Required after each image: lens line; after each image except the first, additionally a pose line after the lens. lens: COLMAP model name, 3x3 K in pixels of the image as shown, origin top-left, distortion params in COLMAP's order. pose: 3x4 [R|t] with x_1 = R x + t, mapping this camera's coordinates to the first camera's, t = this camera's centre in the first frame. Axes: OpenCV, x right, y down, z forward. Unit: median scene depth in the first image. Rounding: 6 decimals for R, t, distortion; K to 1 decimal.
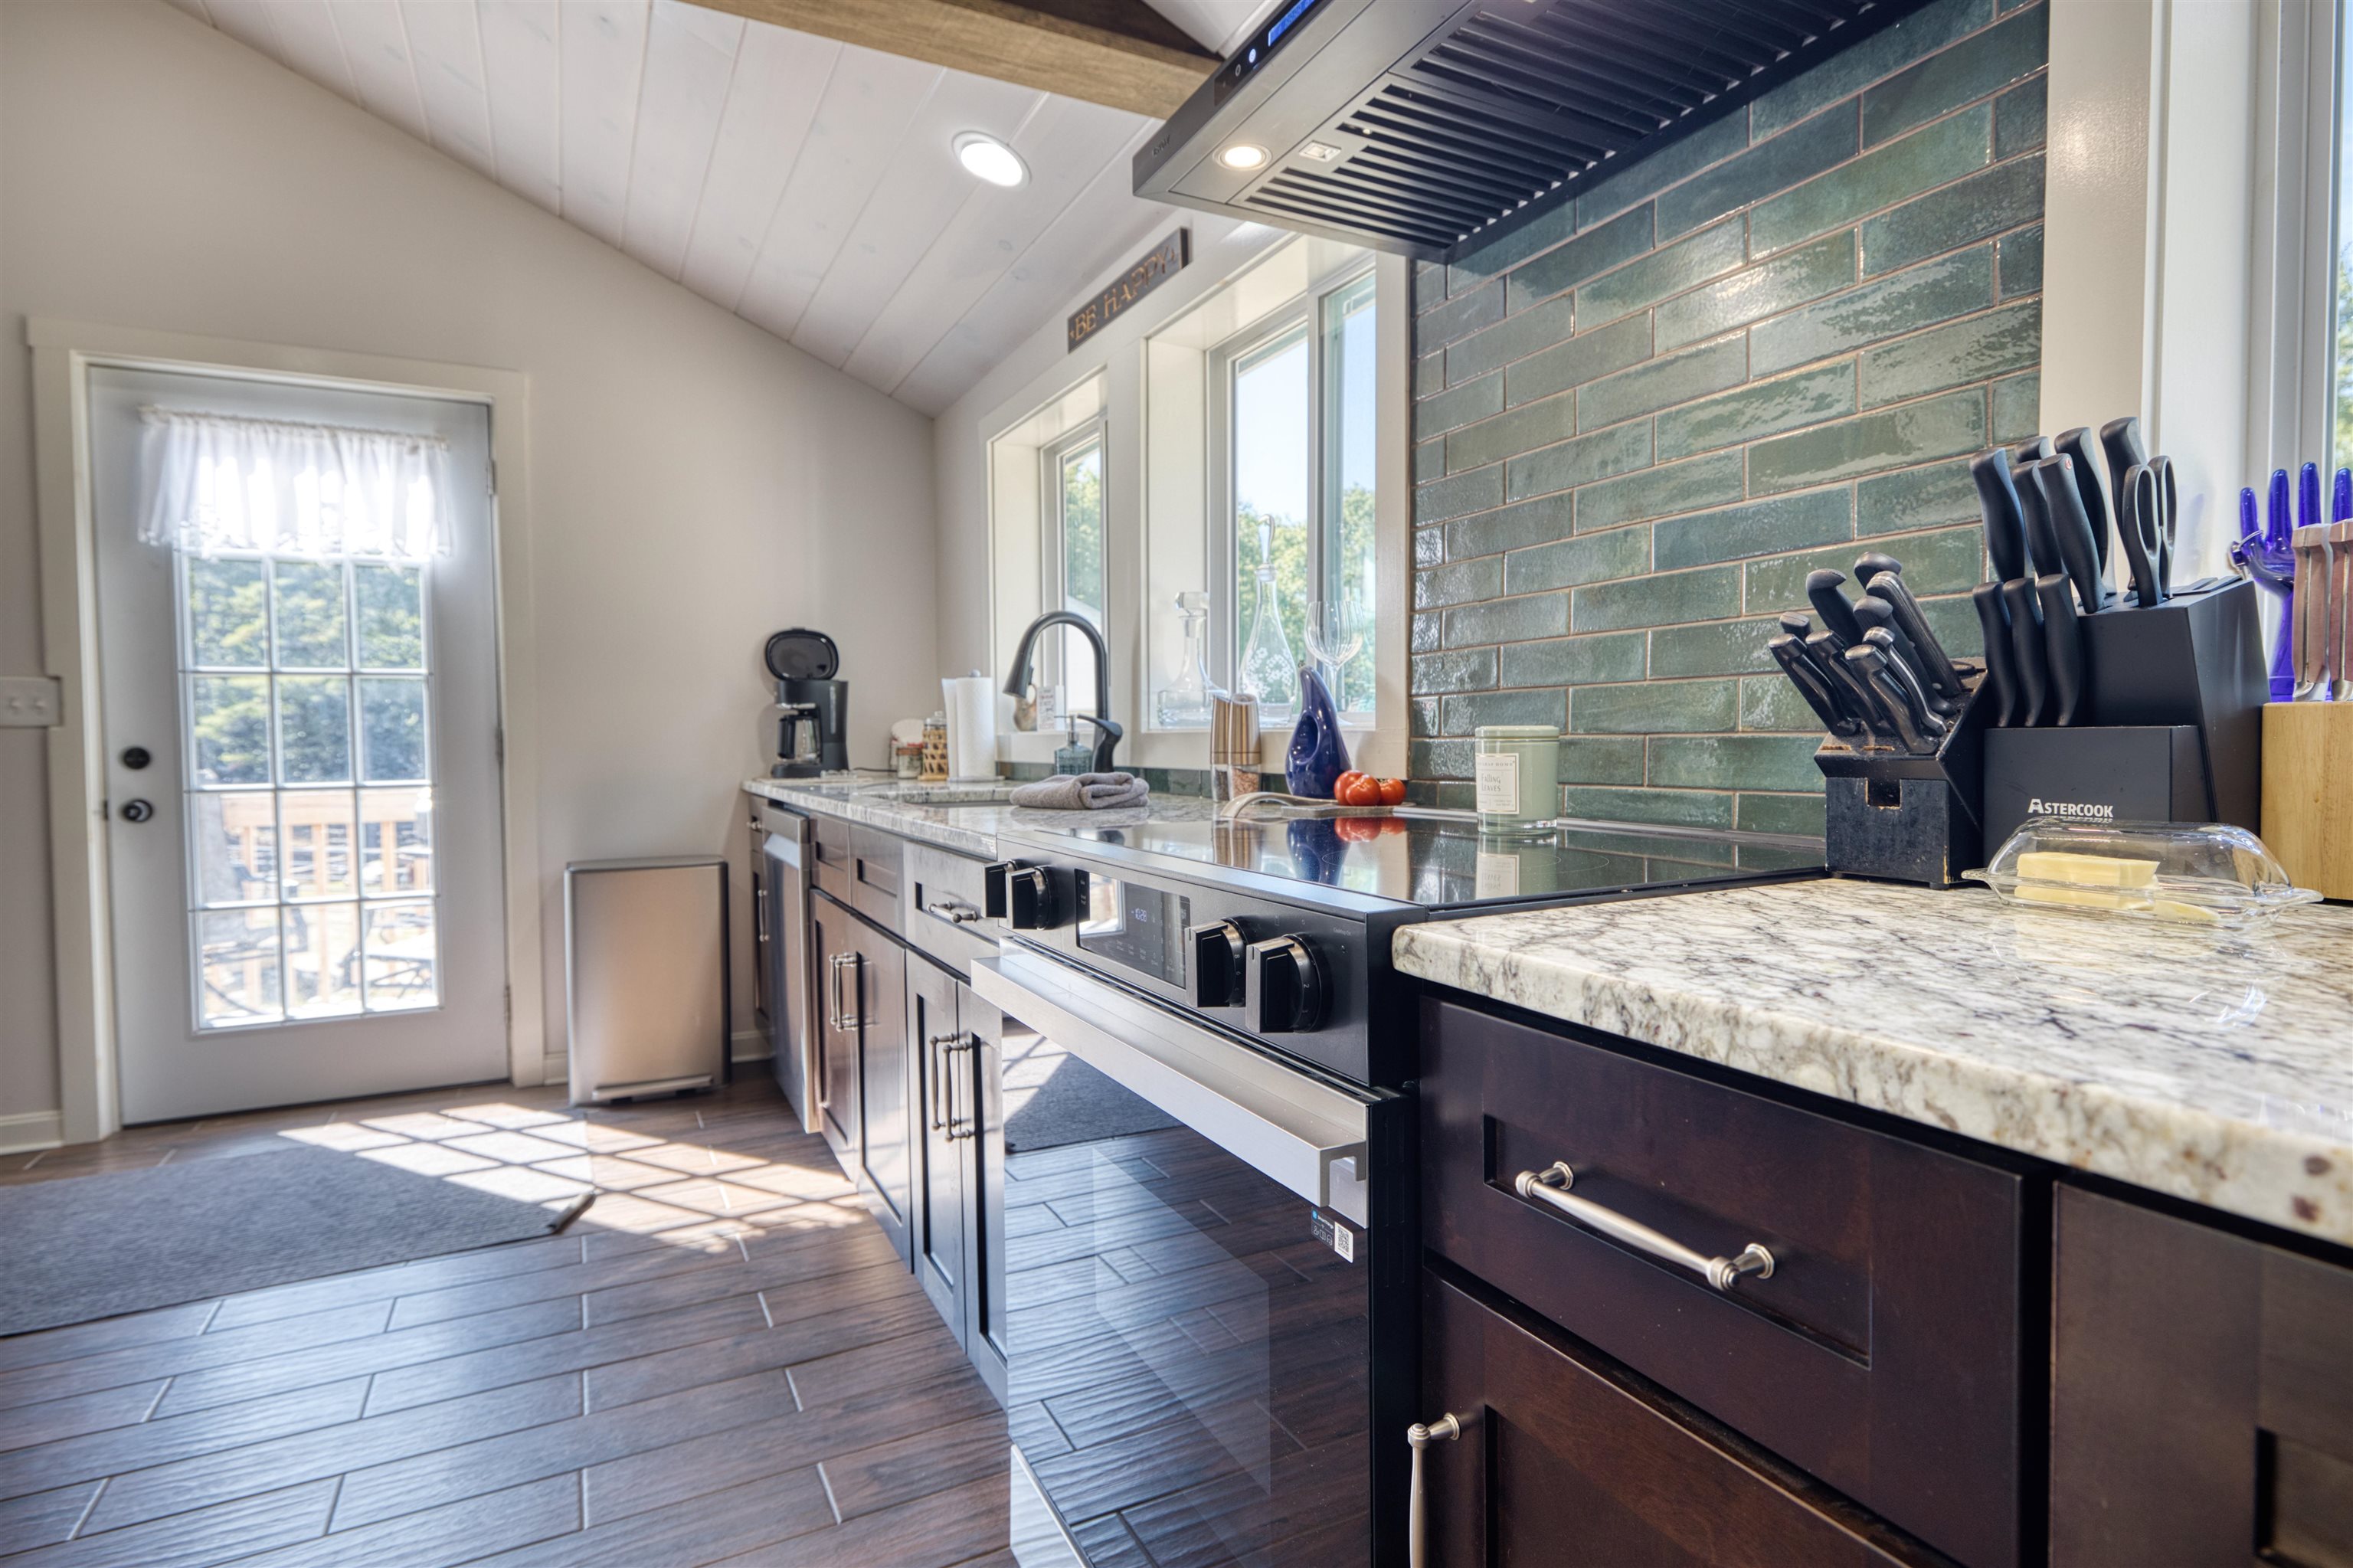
lens RADIAL K [[1197.2, 0, 1176.5], [0, 1197.2, 784.0], [0, 0, 1]] dist [0.004206, 0.001261]
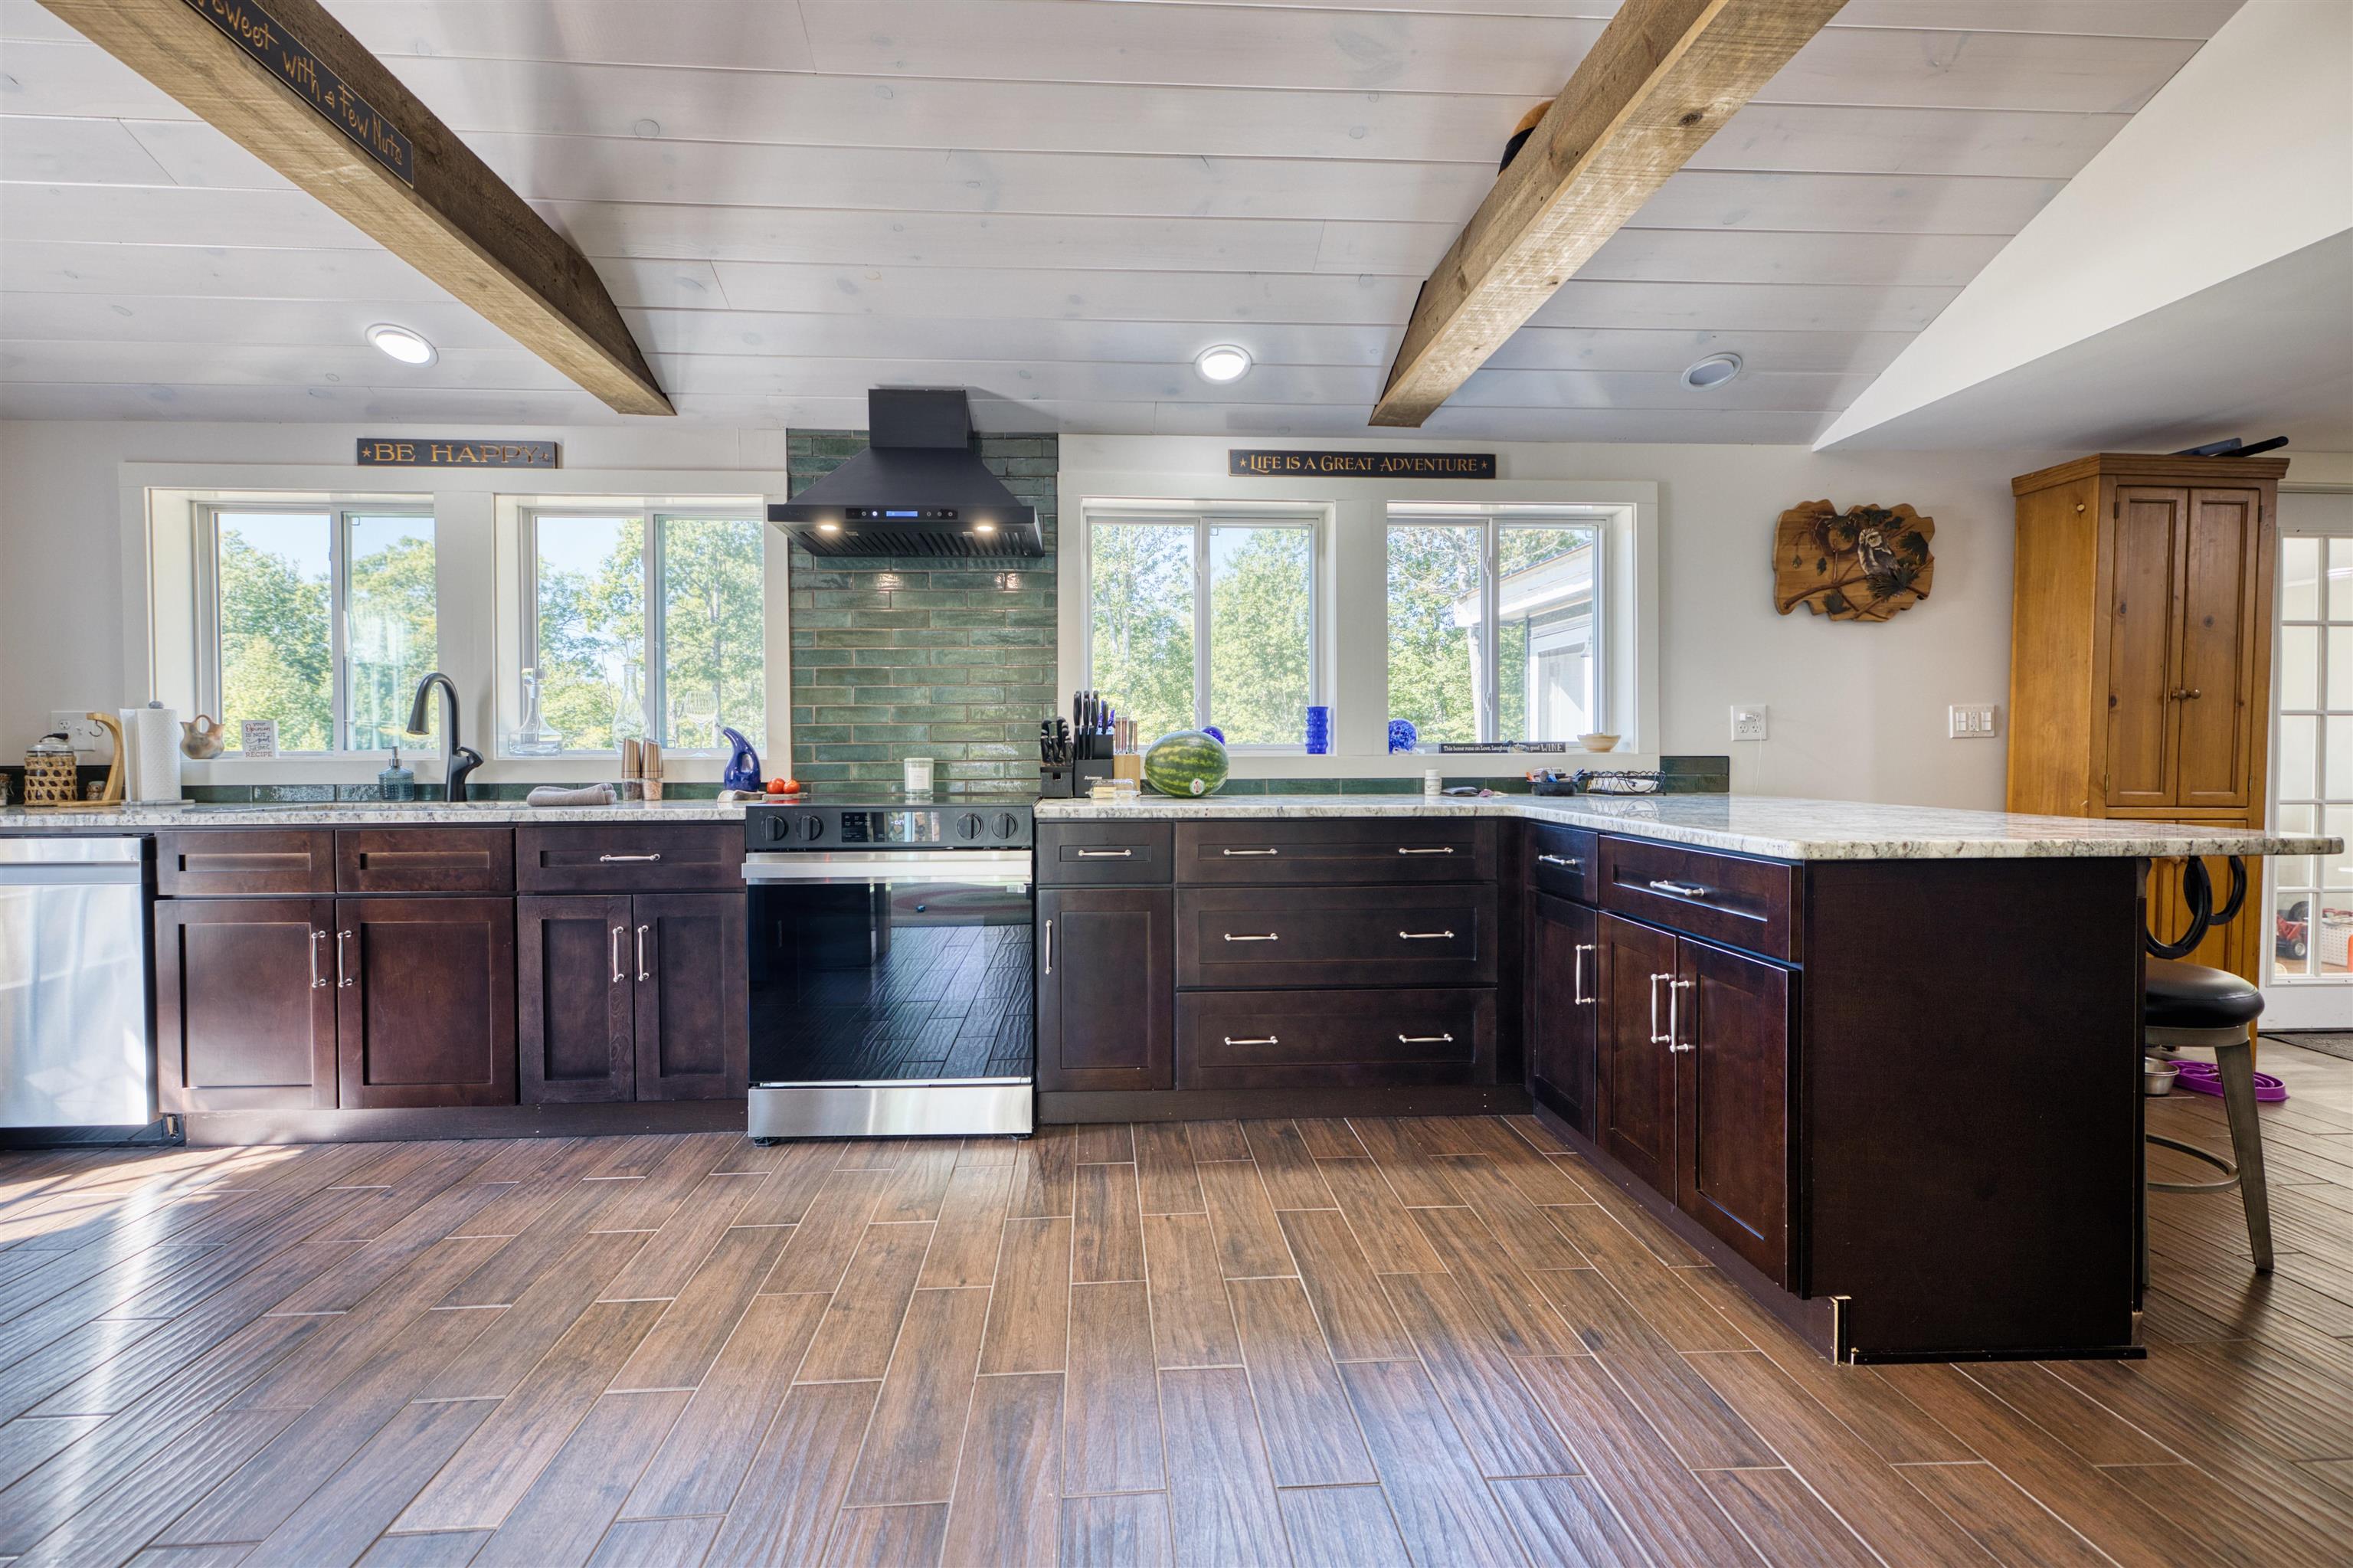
lens RADIAL K [[1025.4, 0, 1185.8], [0, 1025.4, 768.7], [0, 0, 1]] dist [0.001261, 0.001402]
pose [[0.374861, -0.000230, 0.927081, -0.954331], [0.036302, 0.999237, -0.014430, 0.019030], [-0.926370, 0.039064, 0.374583, -0.272847]]
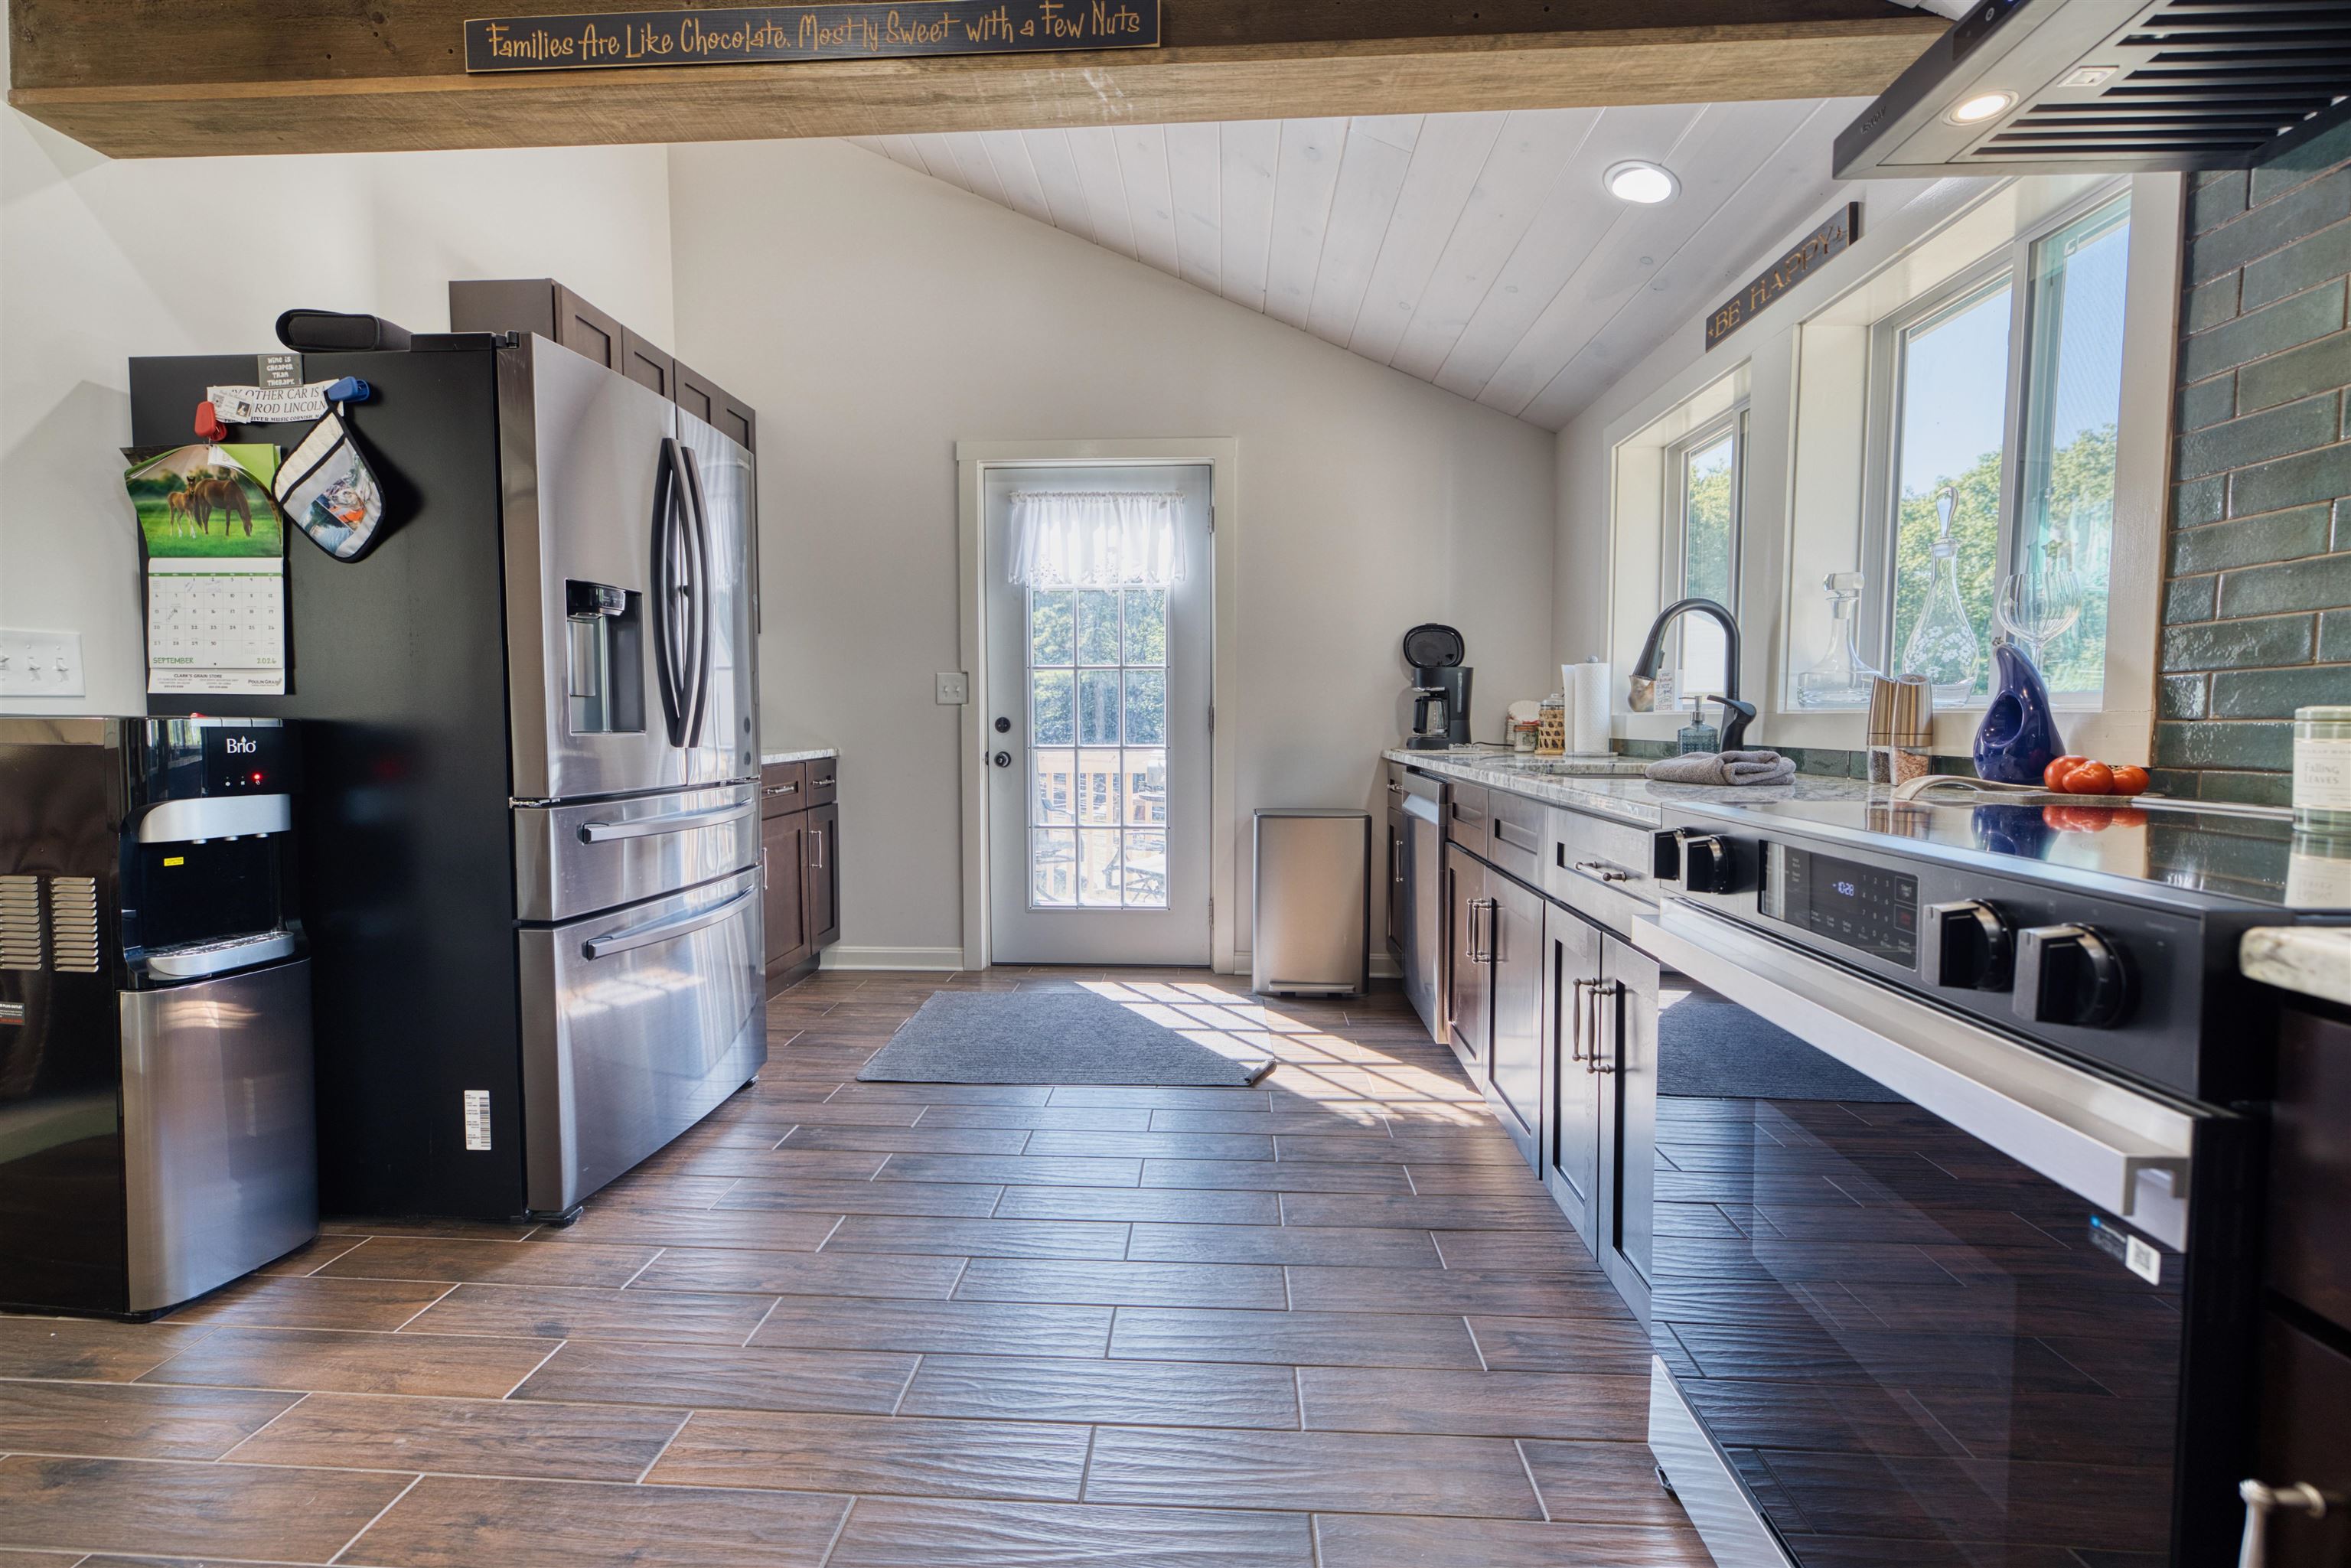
lens RADIAL K [[1017.8, 0, 1169.3], [0, 1017.8, 783.0], [0, 0, 1]] dist [0.000571, 0.000373]
pose [[0.864621, 0.042416, -0.500631, -0.044453], [-0.029552, 0.998998, 0.033602, 0.003152], [0.501555, -0.014259, 0.865008, -0.018718]]
